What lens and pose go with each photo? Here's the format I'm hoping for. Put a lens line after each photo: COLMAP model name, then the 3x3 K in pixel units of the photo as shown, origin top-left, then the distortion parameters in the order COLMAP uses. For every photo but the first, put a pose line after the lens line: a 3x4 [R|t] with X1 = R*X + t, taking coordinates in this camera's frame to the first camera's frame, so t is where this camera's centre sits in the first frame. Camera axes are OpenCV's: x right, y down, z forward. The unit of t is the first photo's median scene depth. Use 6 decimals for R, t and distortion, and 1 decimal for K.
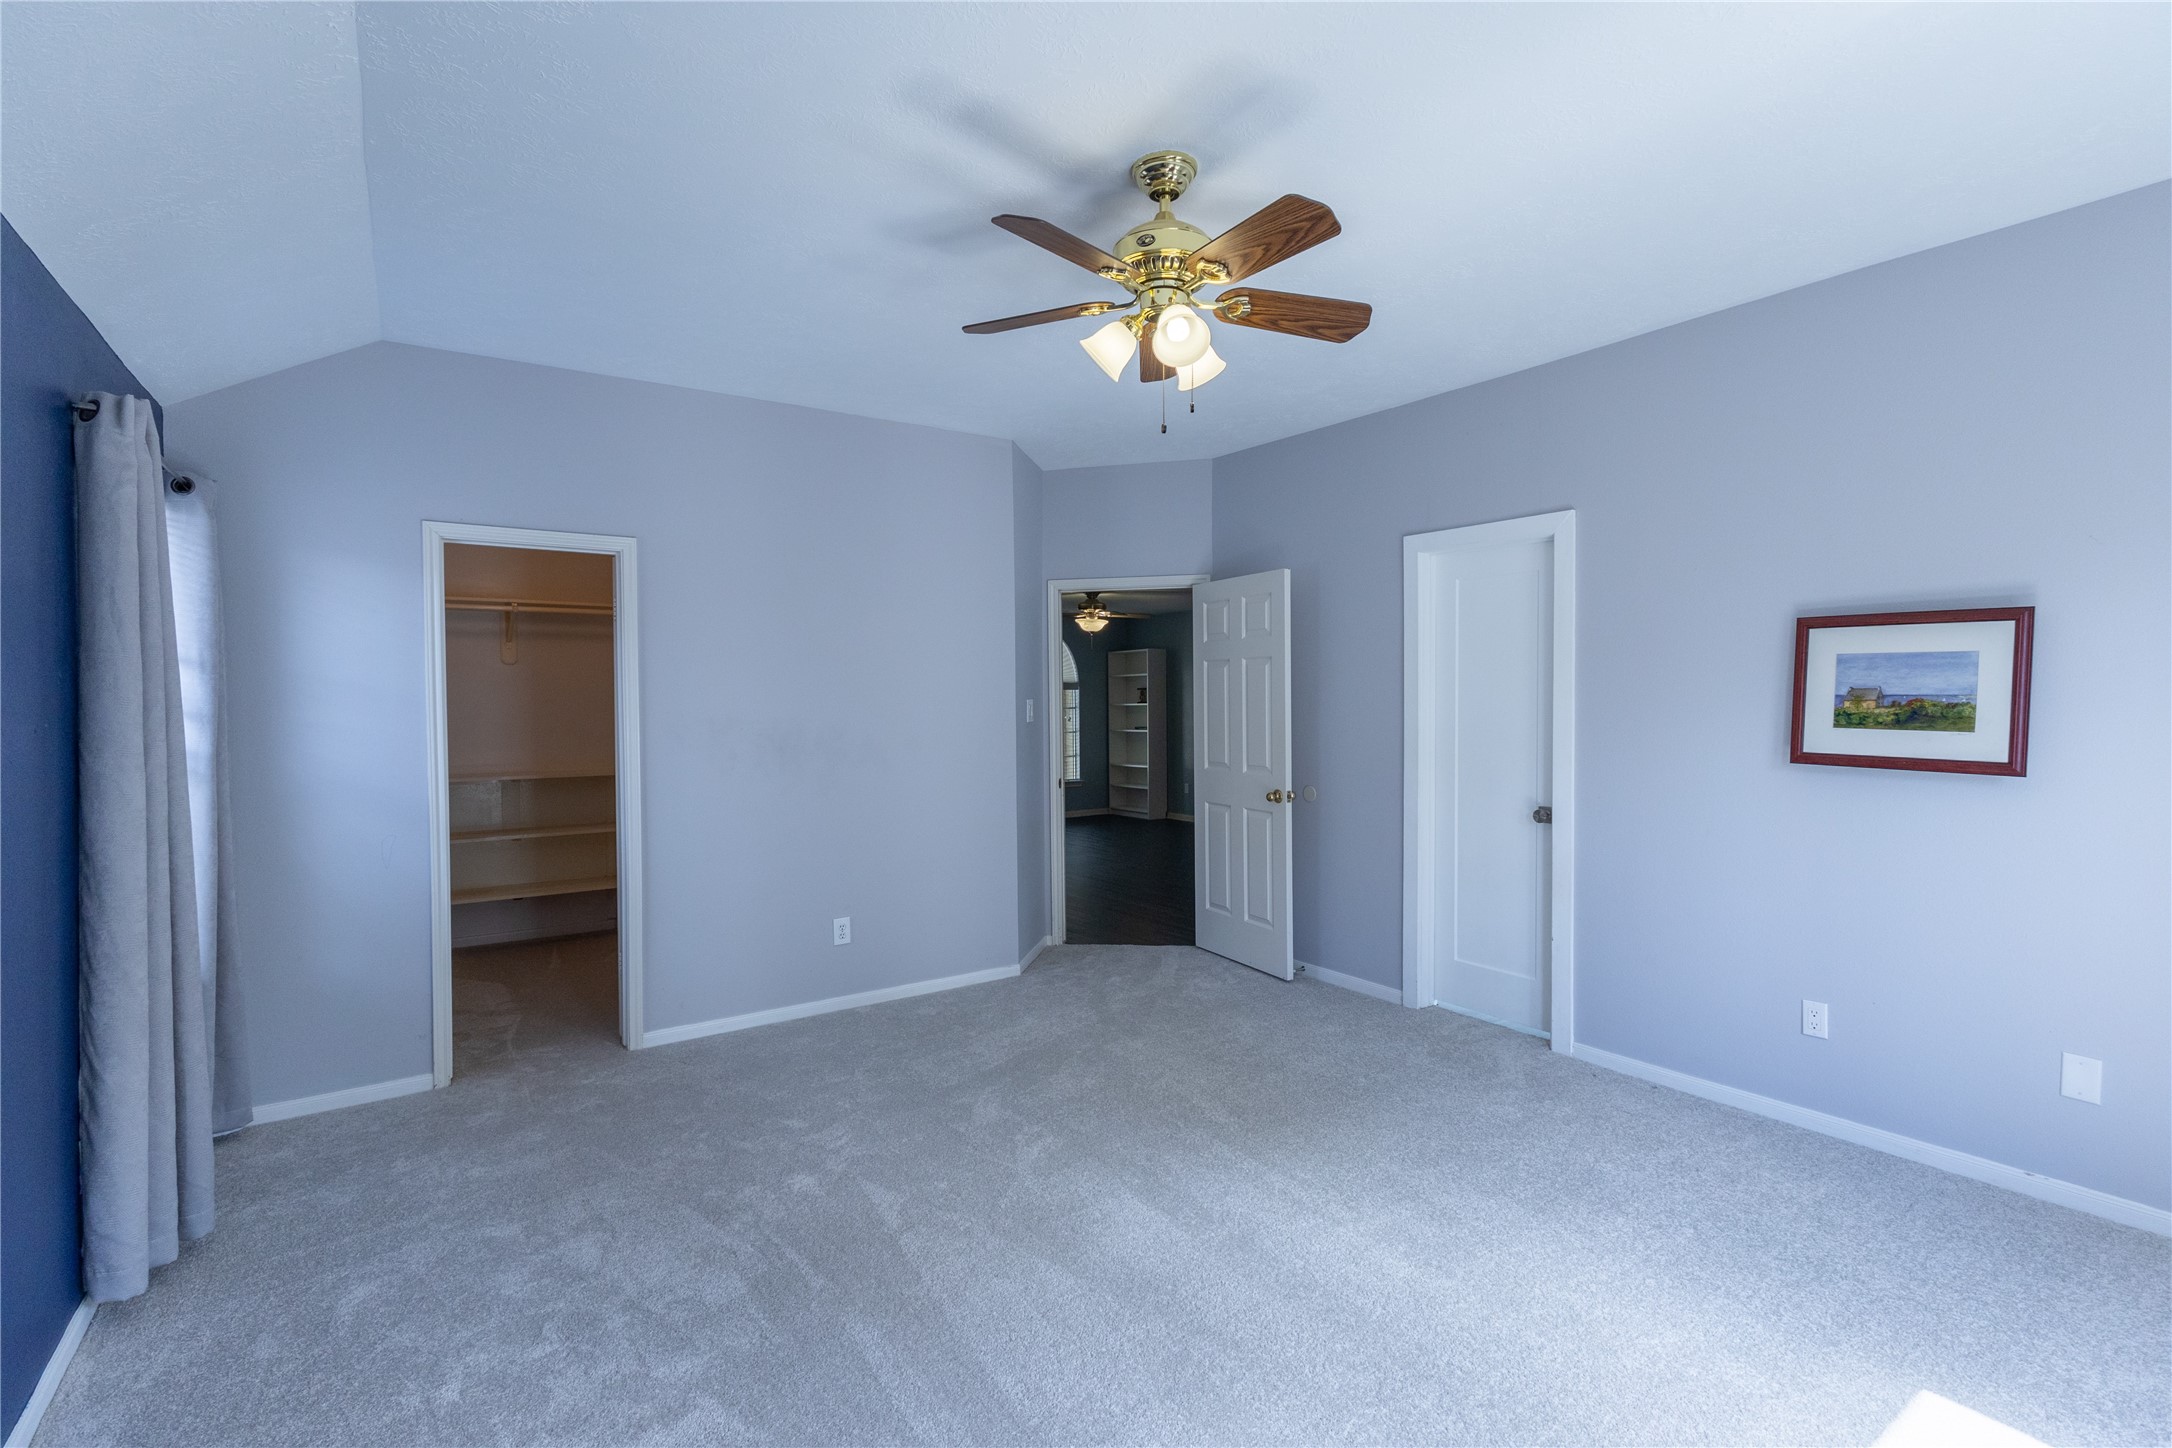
lens RADIAL K [[995.1, 0, 1094.3], [0, 995.1, 719.1], [0, 0, 1]] dist [-0.000549, 0.000034]
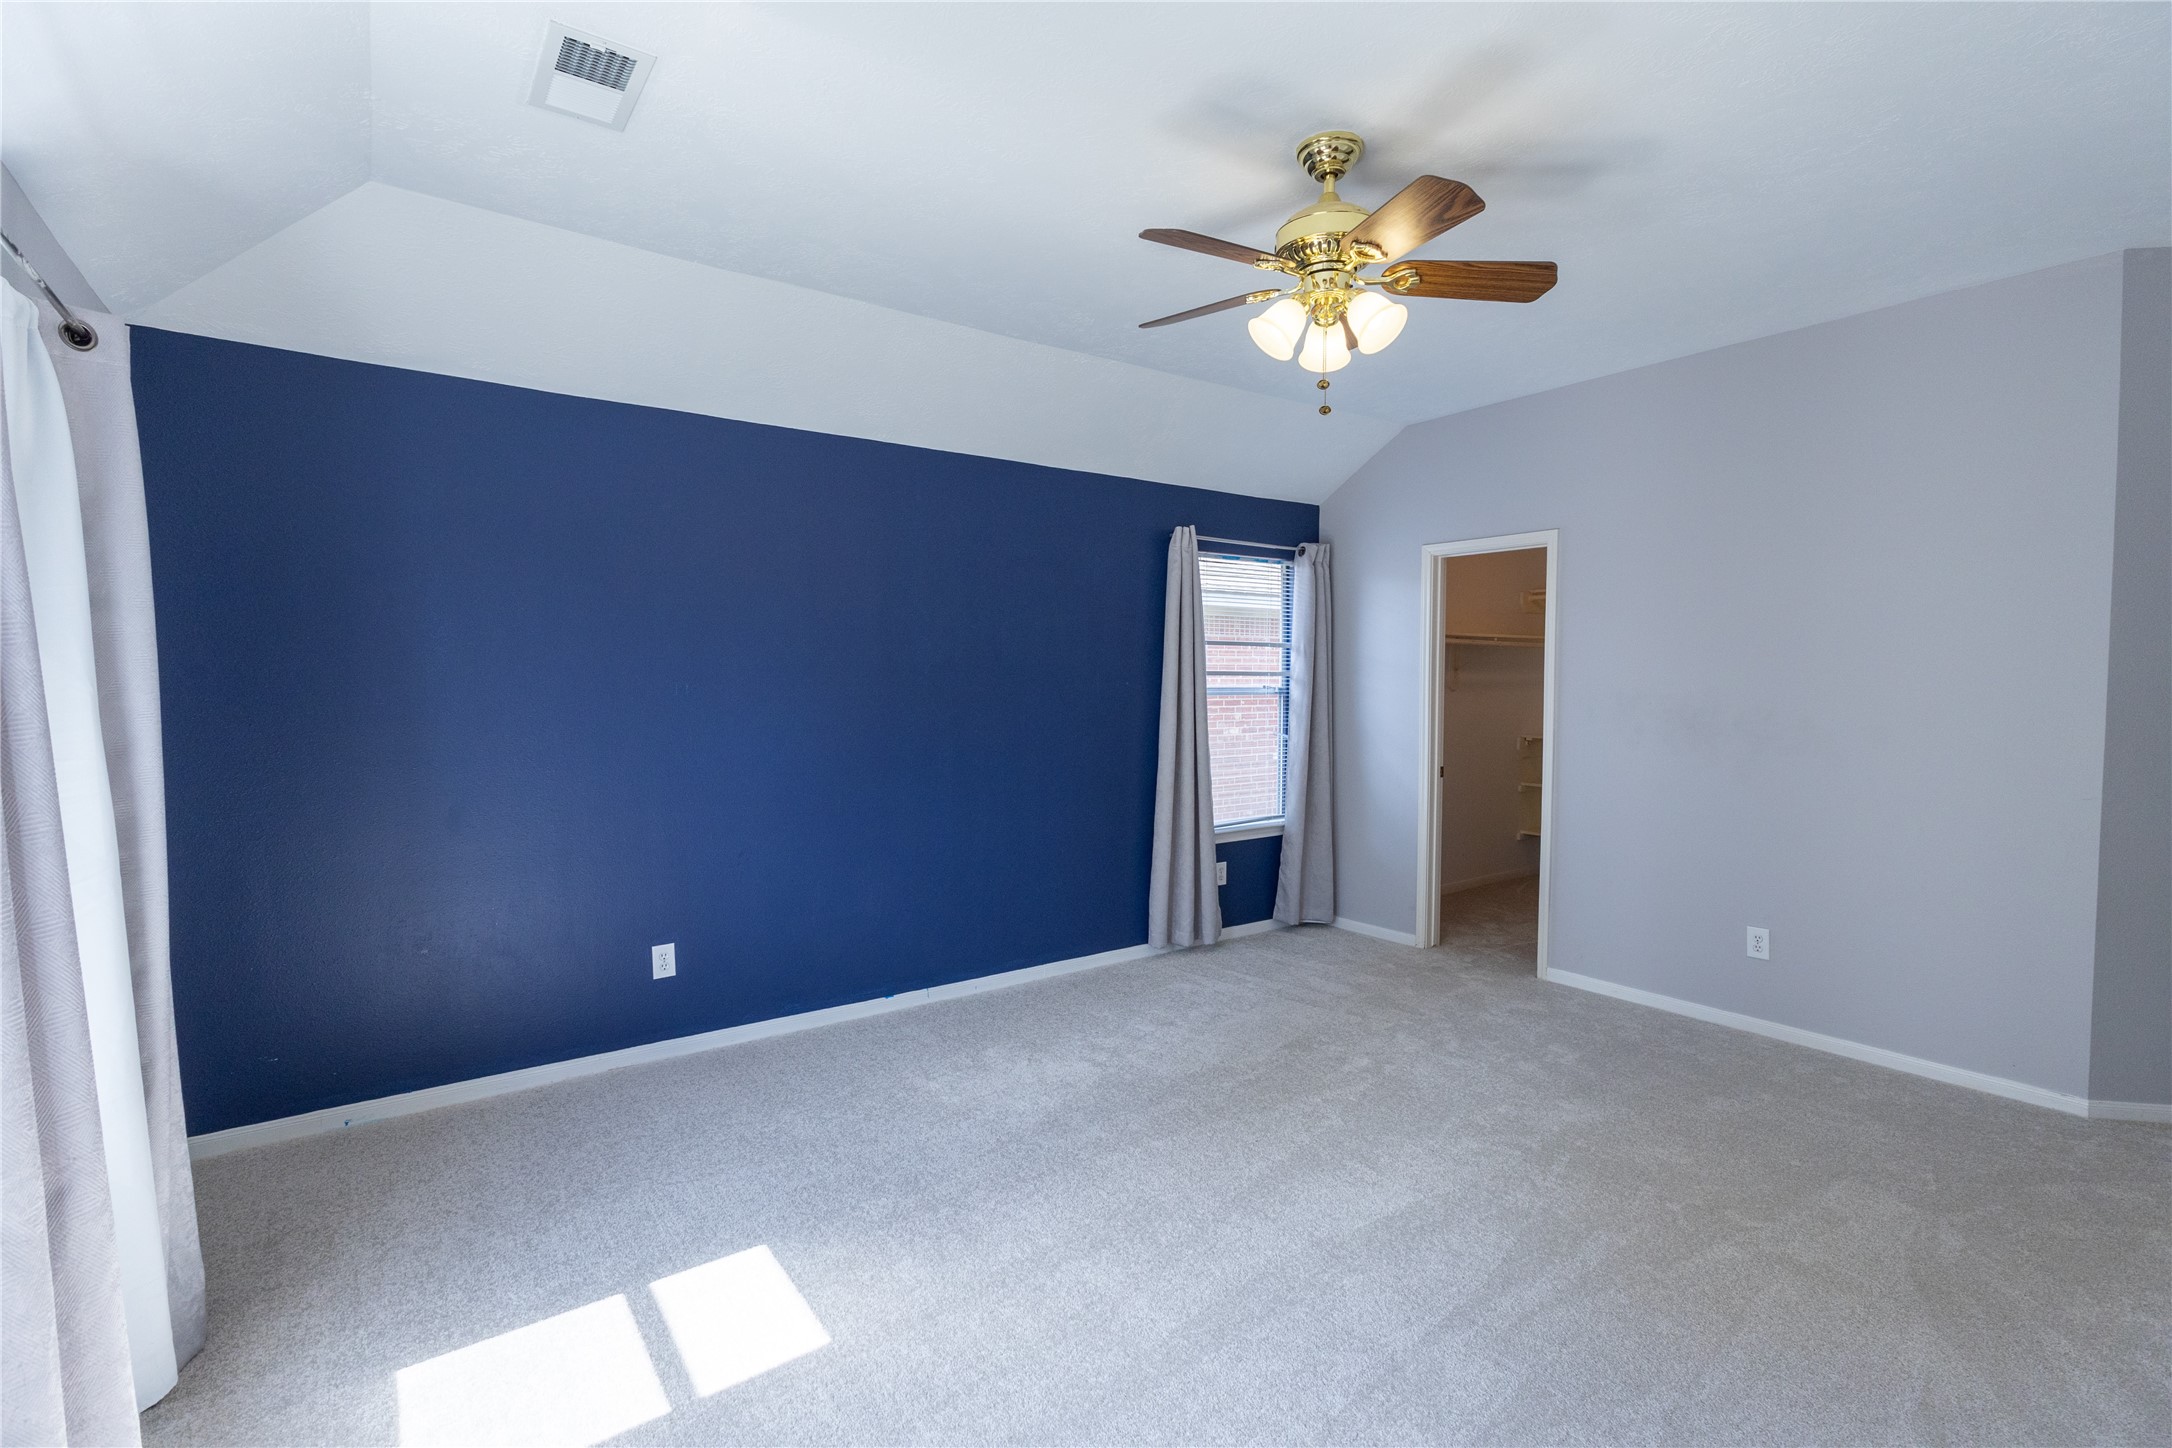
lens RADIAL K [[995.1, 0, 1094.3], [0, 995.1, 719.1], [0, 0, 1]] dist [-0.000549, 0.000034]
pose [[0.029480, 0.050986, -0.998264, 0.677430], [-0.023707, 0.998453, 0.050296, -0.012277], [0.999284, 0.022183, 0.030643, 0.460185]]
